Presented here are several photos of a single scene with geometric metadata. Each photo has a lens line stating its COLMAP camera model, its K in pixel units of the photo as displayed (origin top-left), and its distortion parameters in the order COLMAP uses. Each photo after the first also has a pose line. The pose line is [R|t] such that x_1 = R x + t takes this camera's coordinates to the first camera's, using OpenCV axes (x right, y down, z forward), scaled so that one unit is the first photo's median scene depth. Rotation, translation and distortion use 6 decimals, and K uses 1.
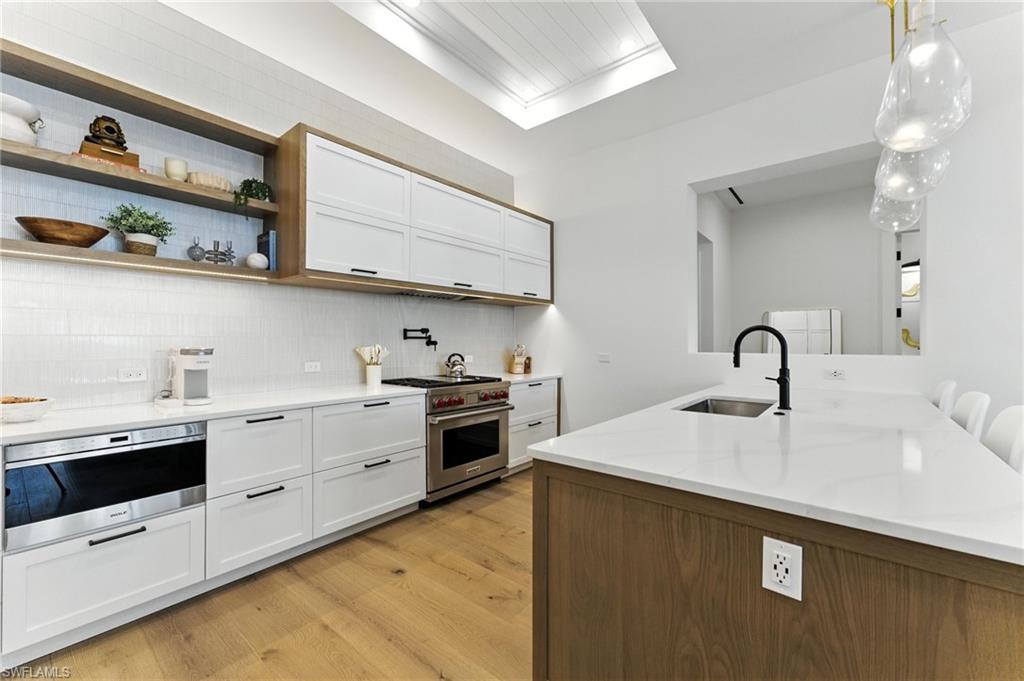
lens RADIAL K [[439.9, 0, 511.0], [0, 439.9, 329.1], [0, 0, 1]] dist [0.023124, 0.000308]
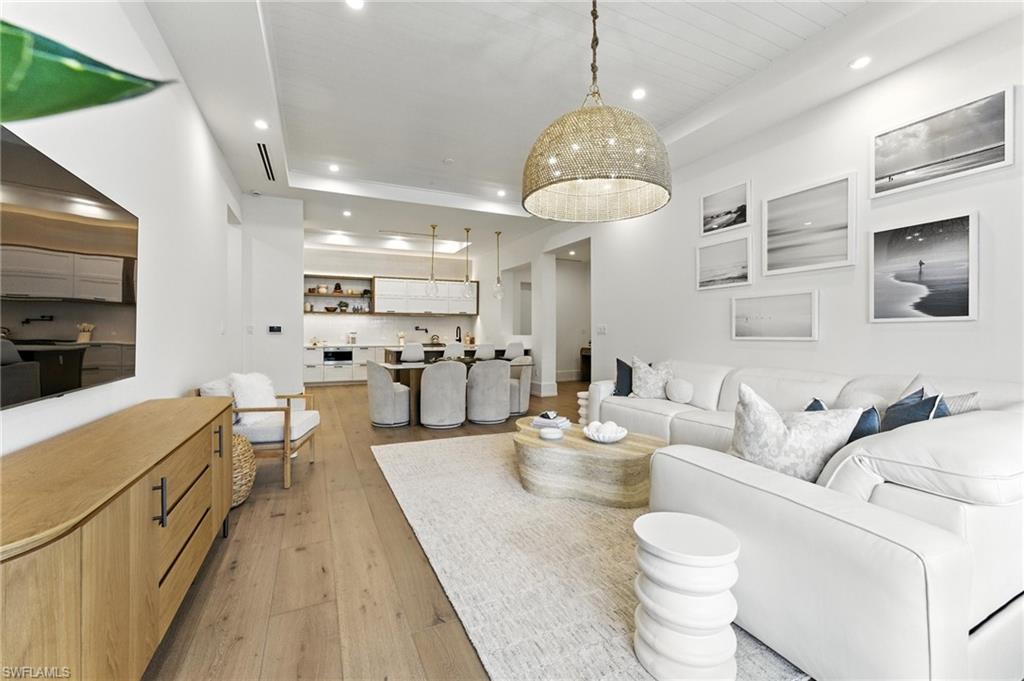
lens RADIAL K [[436.0, 0, 485.1], [0, 436.0, 332.9], [0, 0, 1]] dist [0.000356, 0.000121]
pose [[0.866581, -0.003051, -0.499028, 2.211809], [0.014463, 0.999715, 0.019003, -0.011298], [0.498827, -0.023685, 0.866378, -1.787720]]
